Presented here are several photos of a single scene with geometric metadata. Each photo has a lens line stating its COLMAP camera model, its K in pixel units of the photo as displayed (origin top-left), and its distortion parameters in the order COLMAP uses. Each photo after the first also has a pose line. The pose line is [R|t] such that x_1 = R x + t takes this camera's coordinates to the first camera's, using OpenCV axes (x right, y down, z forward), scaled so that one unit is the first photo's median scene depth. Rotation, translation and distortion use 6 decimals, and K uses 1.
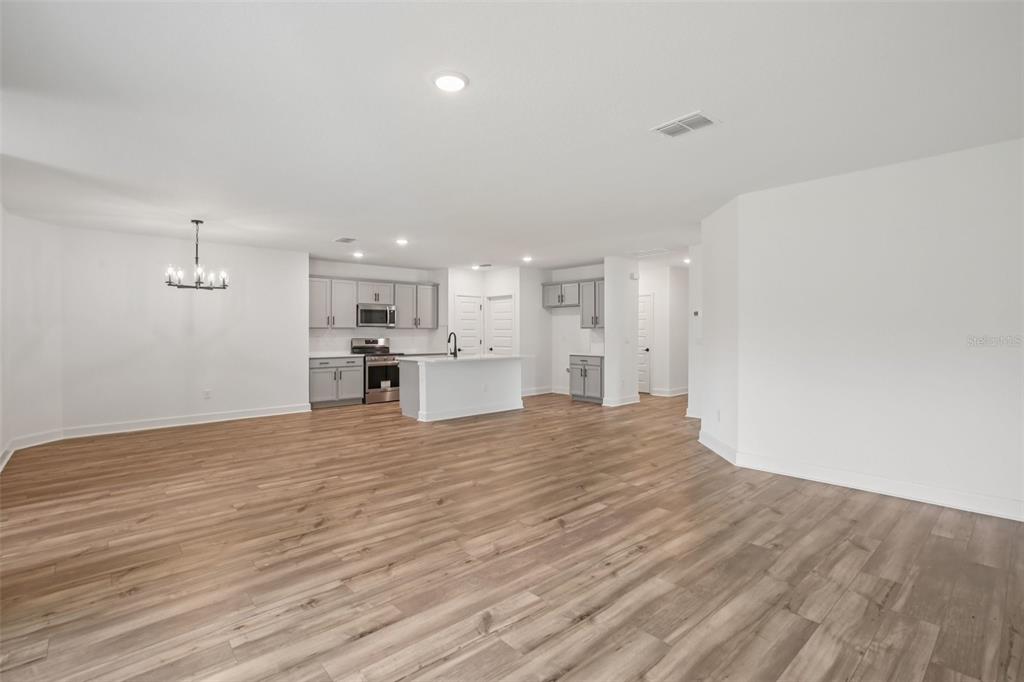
lens RADIAL K [[476.1, 0, 503.6], [0, 476.1, 341.1], [0, 0, 1]] dist [-0.029560, 0.005698]
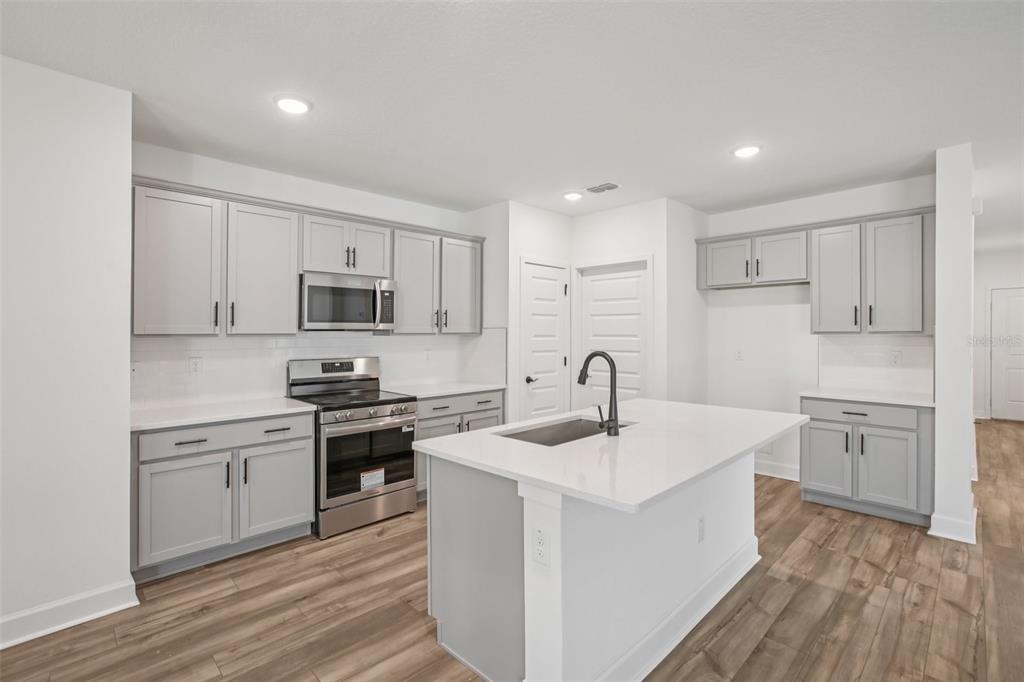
lens RADIAL K [[476.1, 0, 501.9], [0, 476.1, 327.3], [0, 0, 1]] dist [-0.029560, 0.005698]
pose [[0.998714, 0.002577, 0.050638, -0.333853], [-0.001178, 0.999618, -0.027631, -0.046611], [-0.050690, 0.027535, 0.998335, 1.242817]]
